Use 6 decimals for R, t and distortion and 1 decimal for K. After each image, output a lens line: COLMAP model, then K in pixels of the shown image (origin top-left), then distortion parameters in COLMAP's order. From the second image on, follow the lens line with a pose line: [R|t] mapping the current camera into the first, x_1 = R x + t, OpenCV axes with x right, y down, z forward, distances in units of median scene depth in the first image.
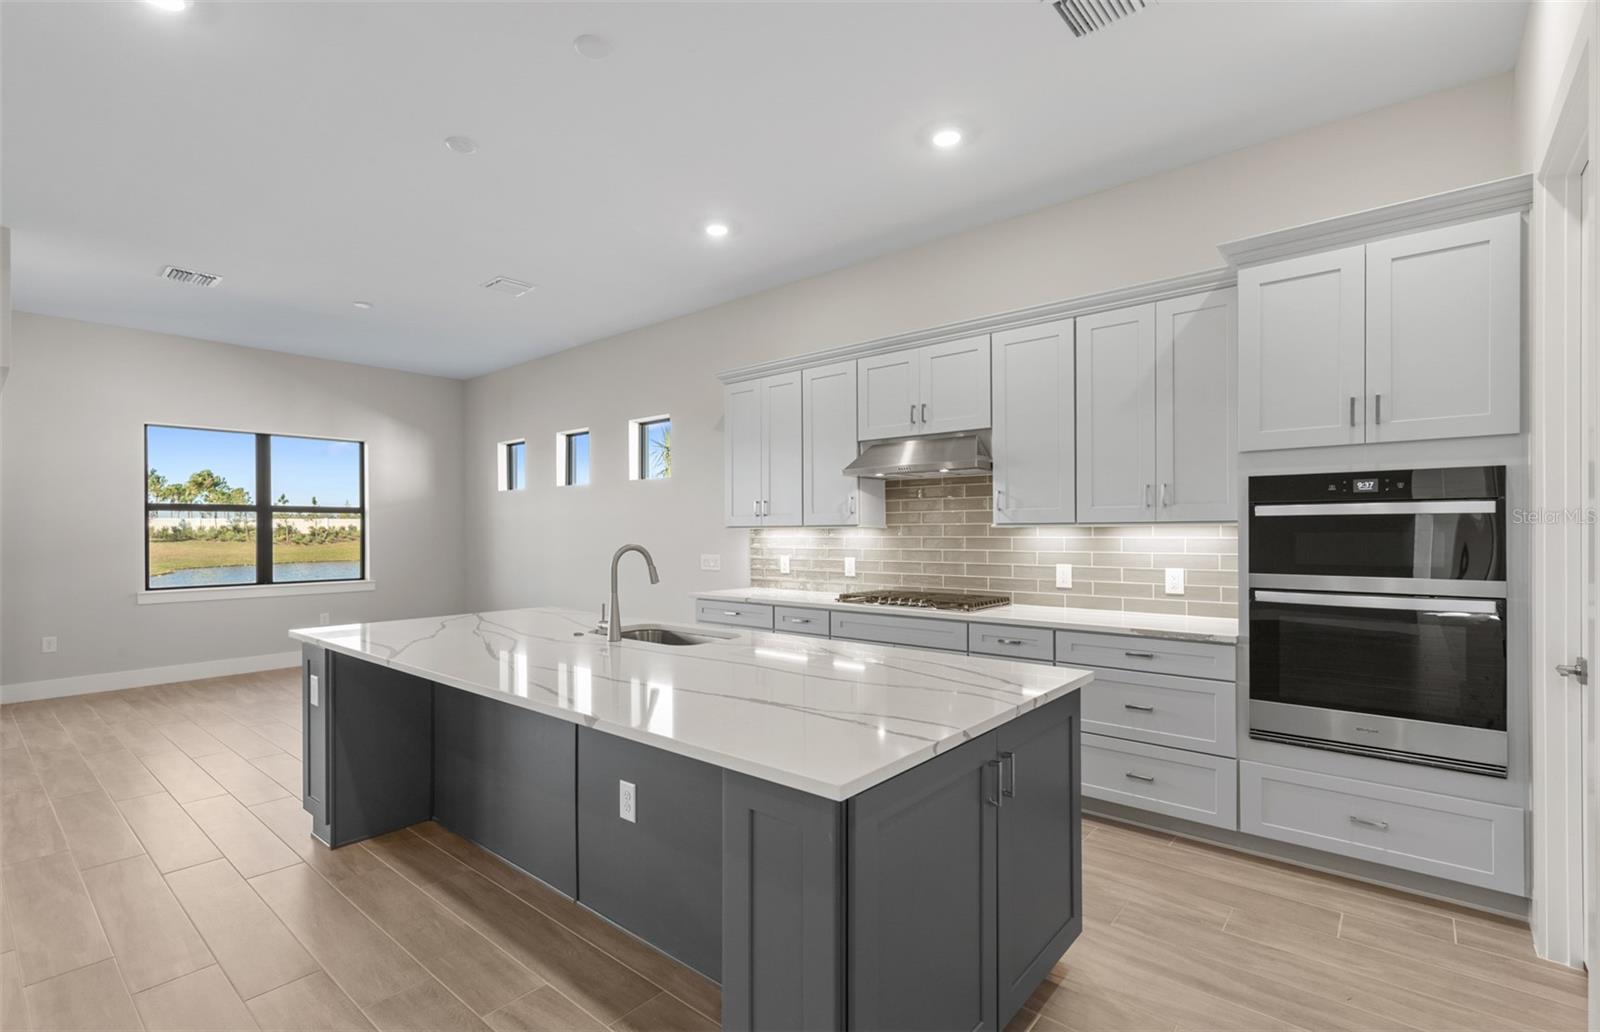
lens RADIAL K [[724.1, 0, 797.2], [0, 724.1, 531.3], [0, 0, 1]] dist [0.004658, 0.000382]
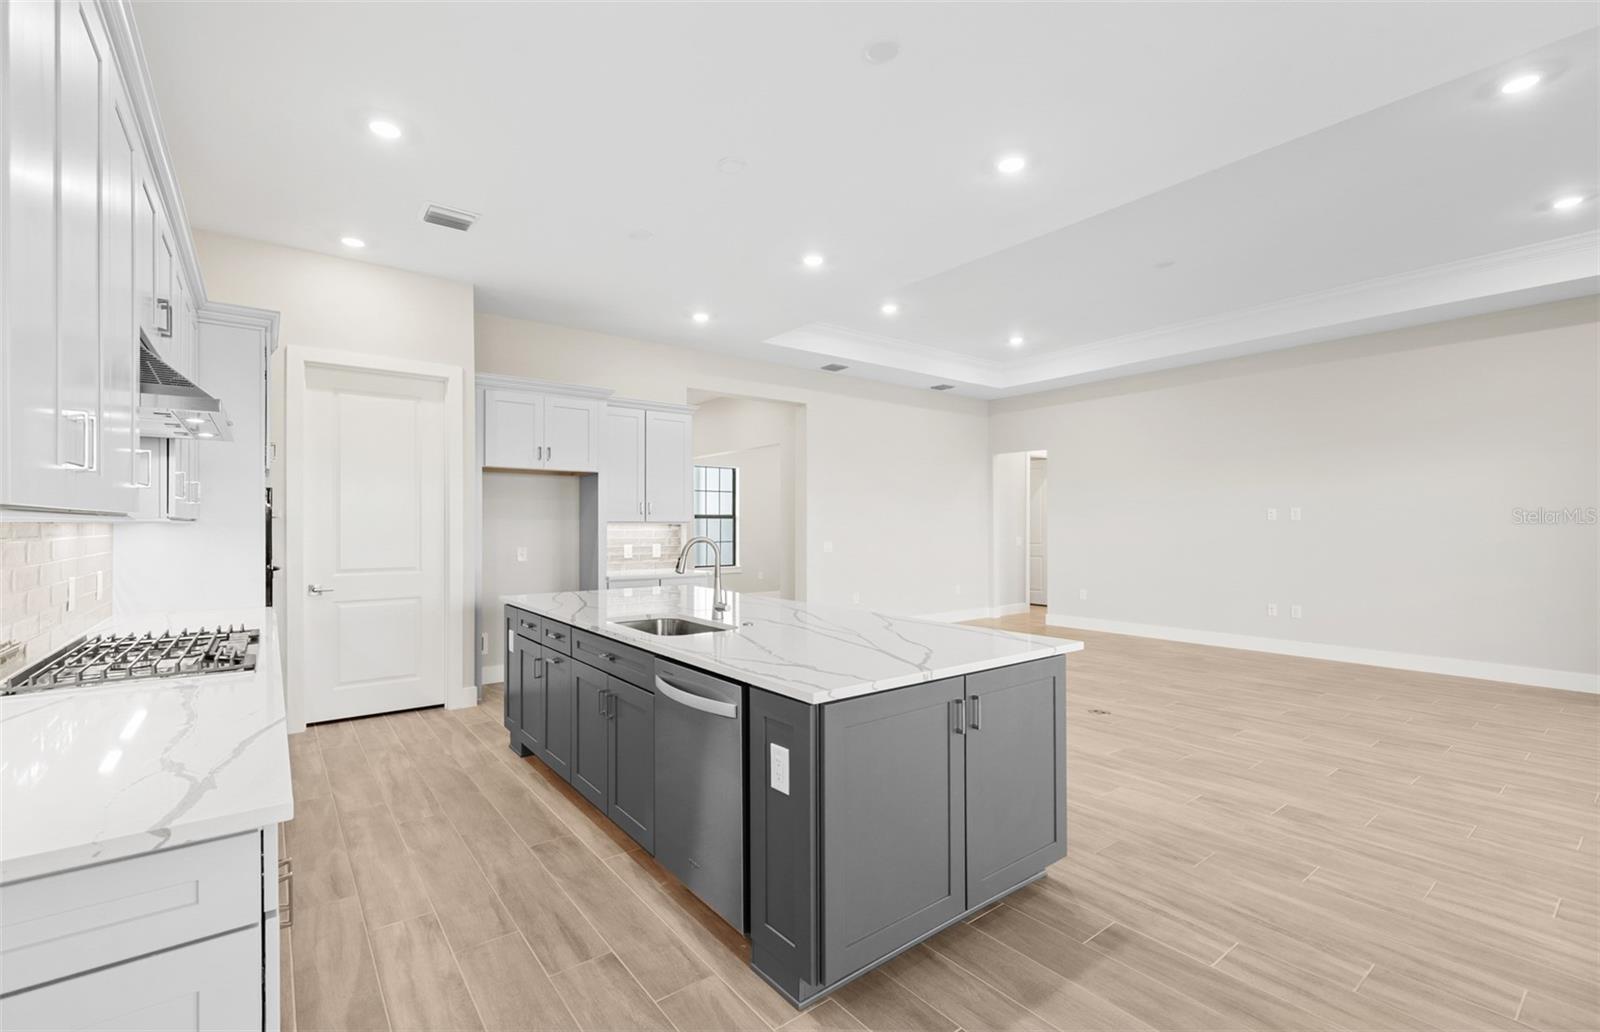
lens RADIAL K [[687.0, 0, 795.0], [0, 687.0, 521.3], [0, 0, 1]] dist [0.002625, 0.000403]
pose [[-0.977778, 0.007077, 0.209525, -0.480539], [0.006283, 0.999970, -0.004452, -0.000796], [-0.209551, -0.003037, -0.977793, 1.629703]]
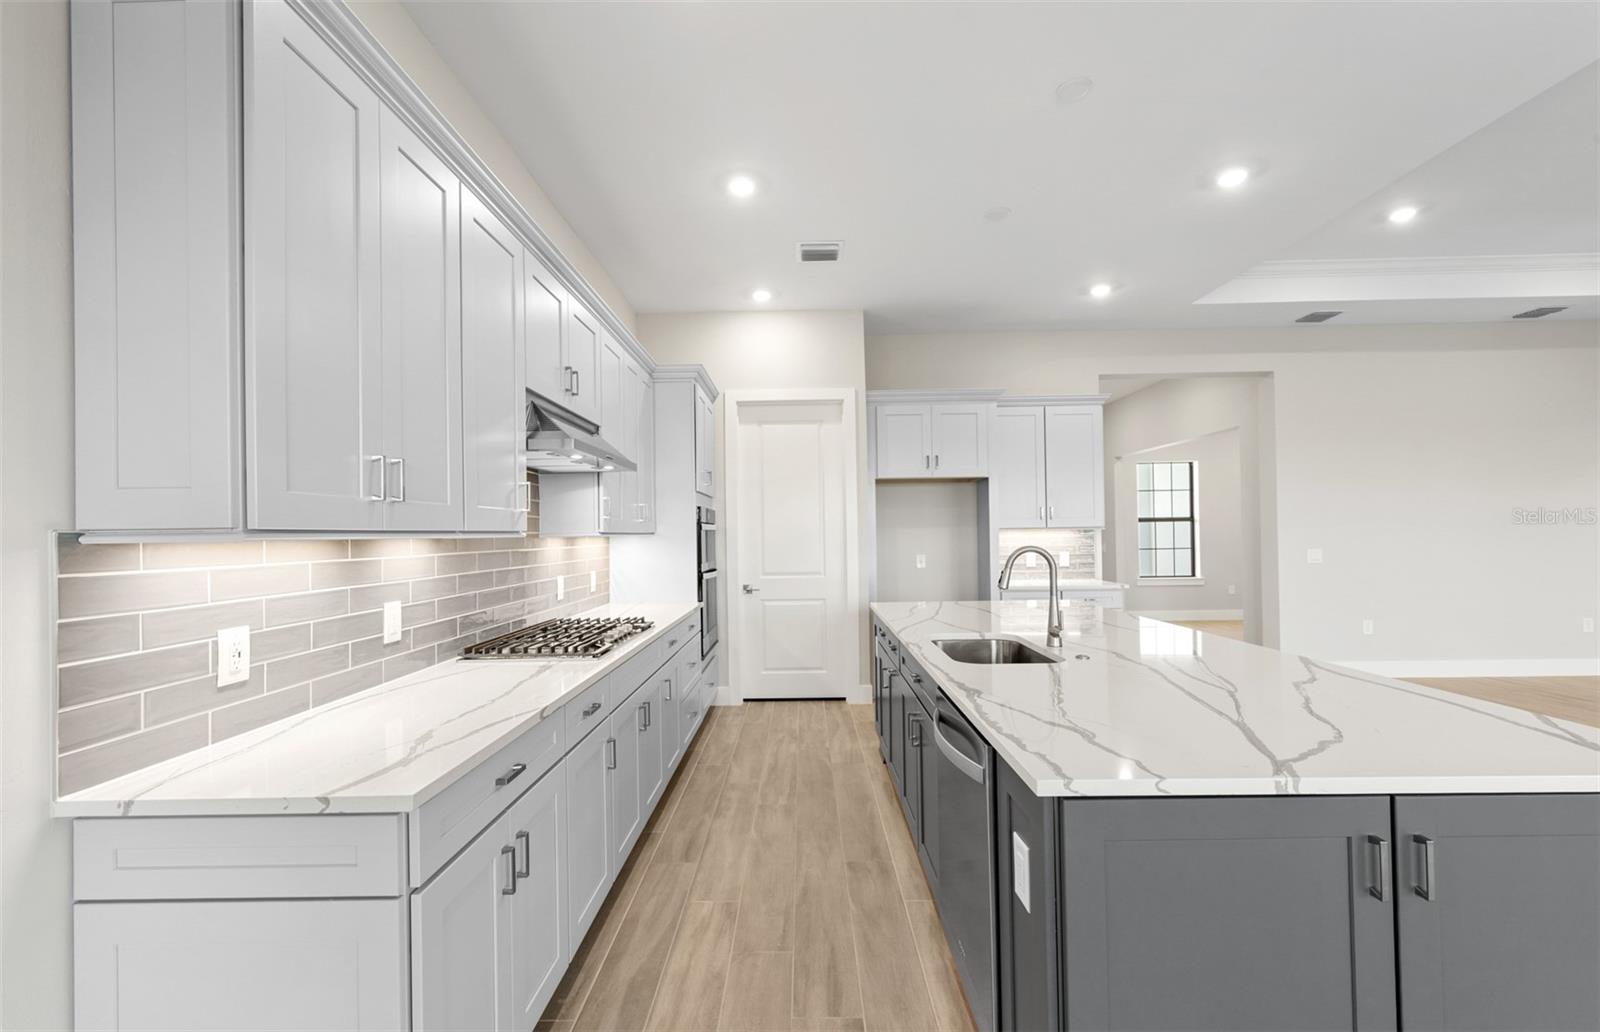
lens RADIAL K [[666.6, 0, 797.7], [0, 666.6, 526.3], [0, 0, 1]] dist [0.001999, -0.000020]
pose [[-0.639257, 0.024731, 0.768596, -0.567161], [0.020228, 0.999678, -0.015343, -0.000819], [-0.768727, 0.005739, -0.639551, 1.443735]]
